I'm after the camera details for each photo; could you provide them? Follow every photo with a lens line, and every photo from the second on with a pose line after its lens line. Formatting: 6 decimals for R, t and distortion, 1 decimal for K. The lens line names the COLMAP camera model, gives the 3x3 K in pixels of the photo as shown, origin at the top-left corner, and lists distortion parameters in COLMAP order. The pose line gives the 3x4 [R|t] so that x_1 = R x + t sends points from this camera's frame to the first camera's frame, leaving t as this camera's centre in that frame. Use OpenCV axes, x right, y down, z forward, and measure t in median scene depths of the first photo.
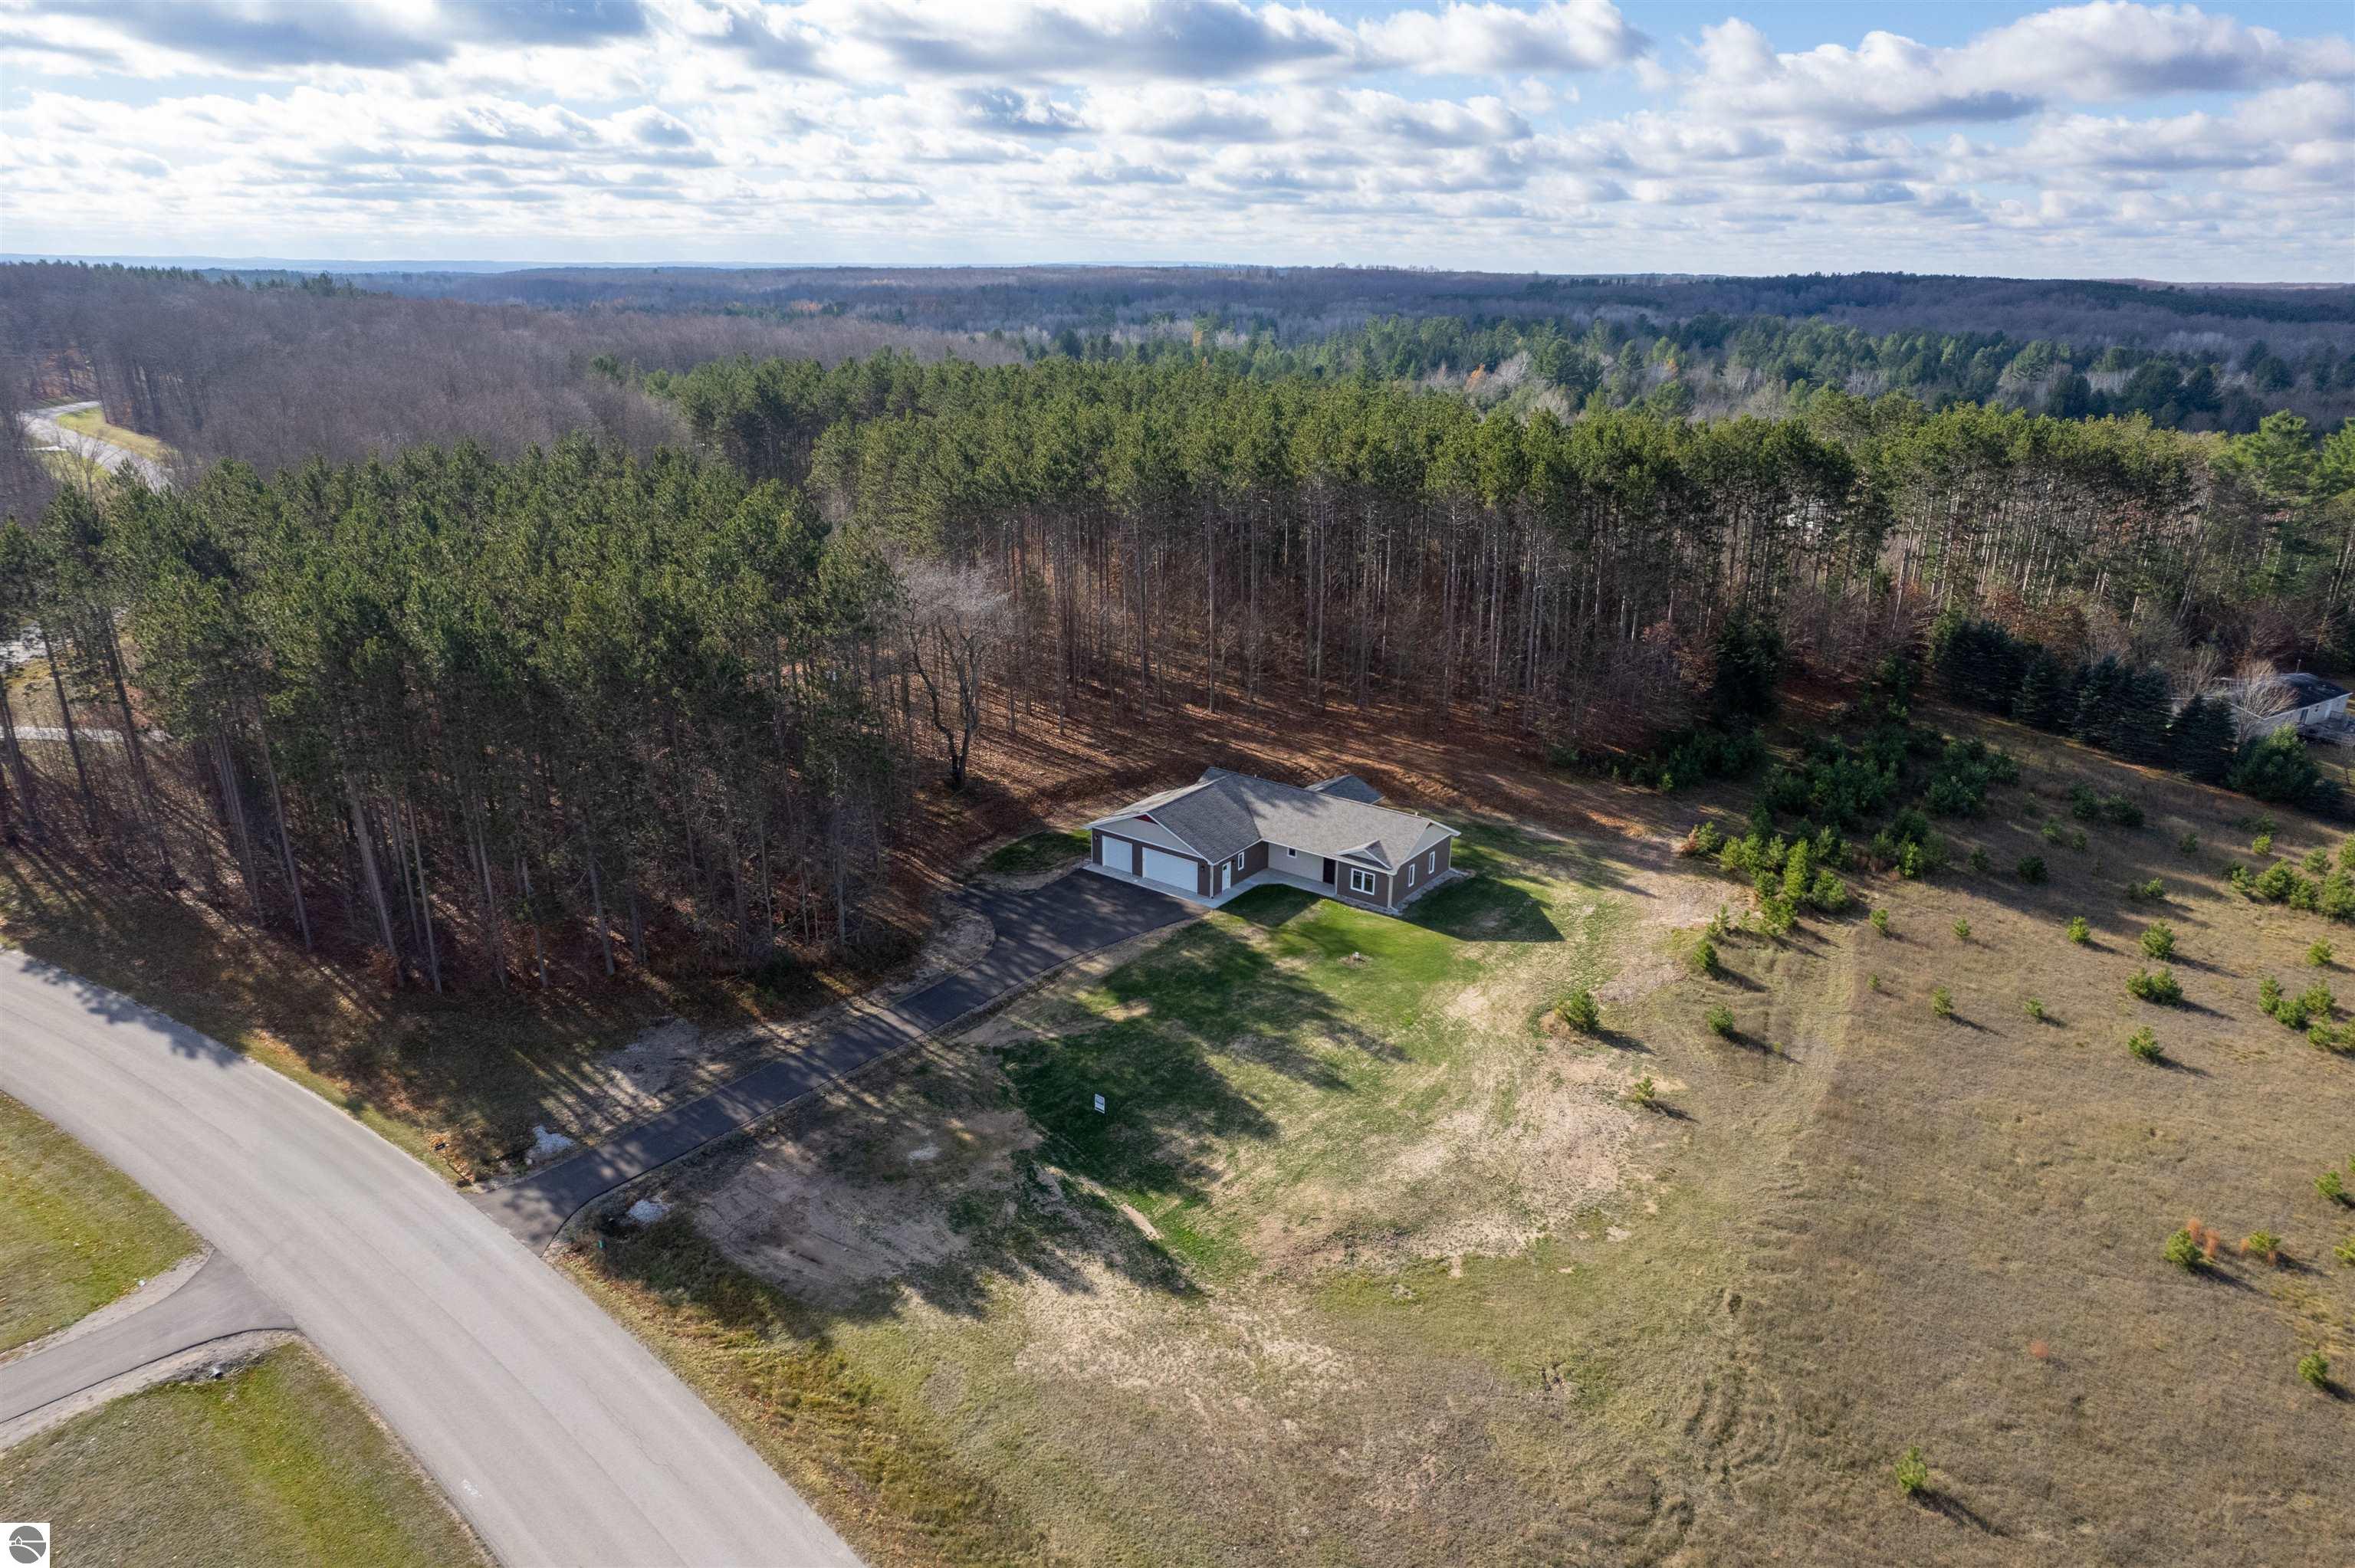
lens RADIAL K [[1526.5, 0, 1186.5], [0, 1526.5, 774.4], [0, 0, 1]] dist [-0.081724, 0.074263]
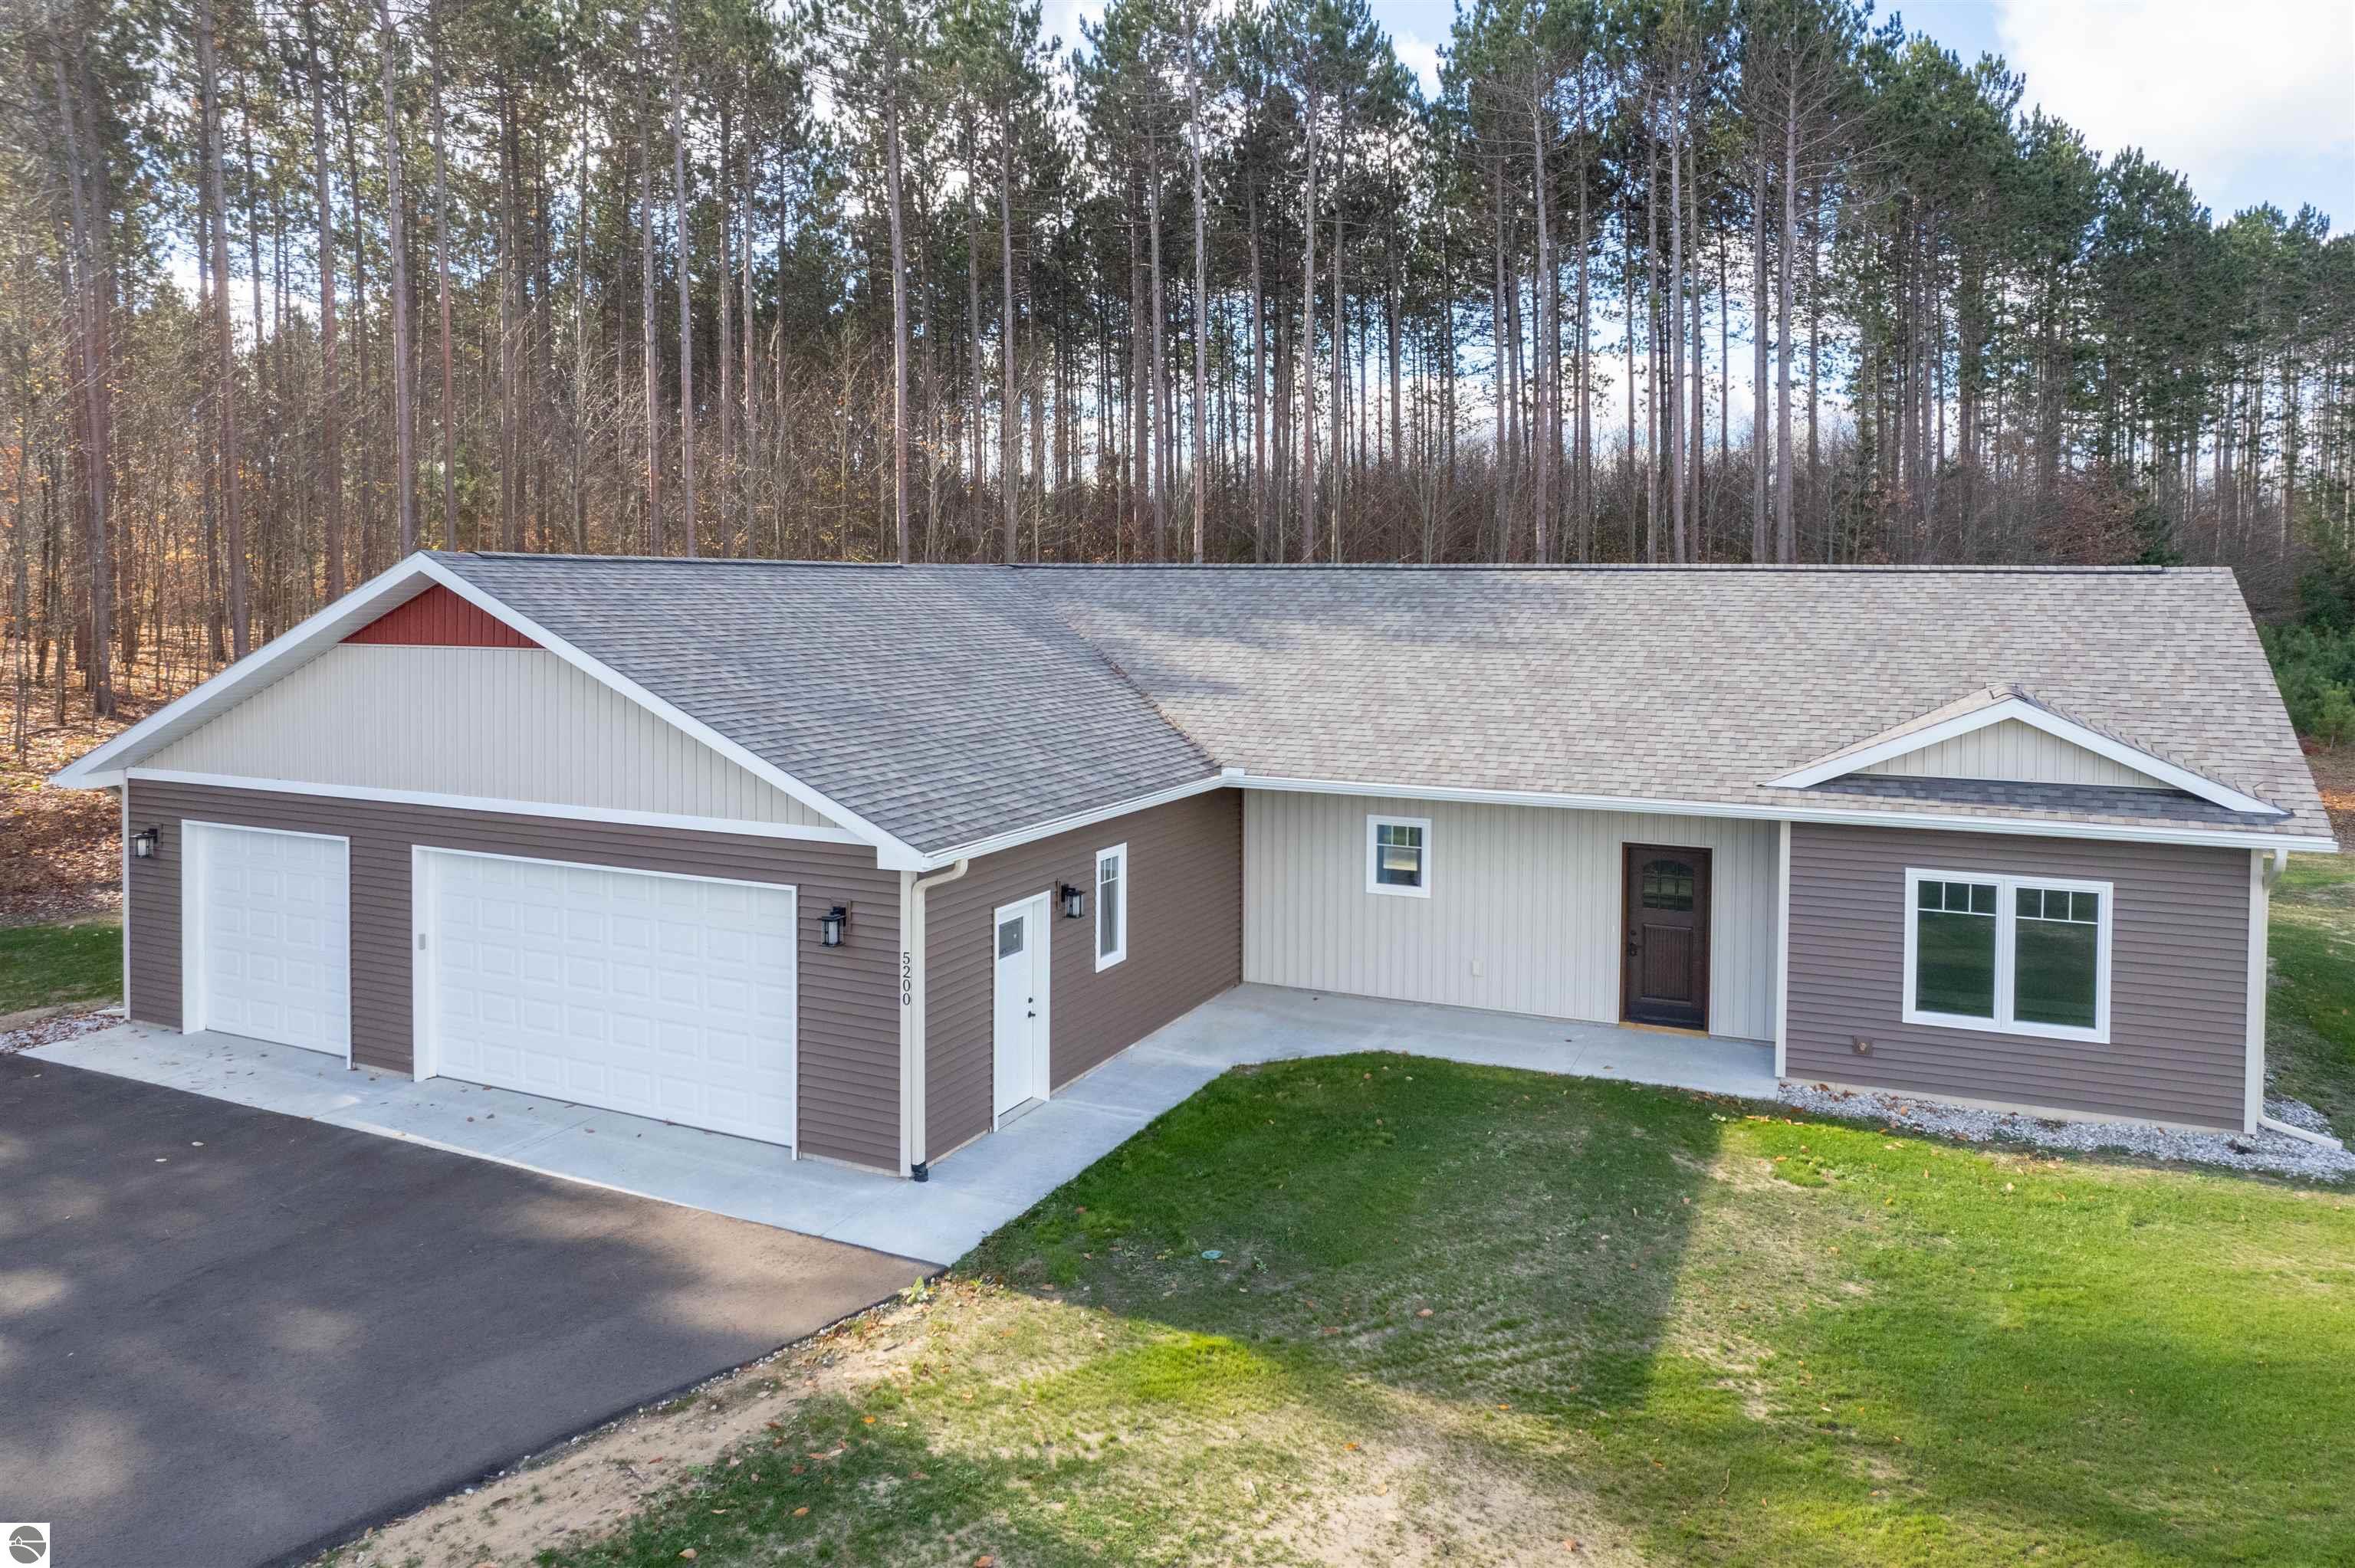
lens RADIAL K [[1576.7, 0, 1221.4], [0, 1576.7, 609.2], [0, 0, 1]] dist [-0.062148, 0.044795]
pose [[0.976067, -0.010155, 0.217233, 0.013295], [0.074782, 0.953666, -0.291426, 0.073479], [-0.204209, 0.300697, 0.931601, 0.836225]]
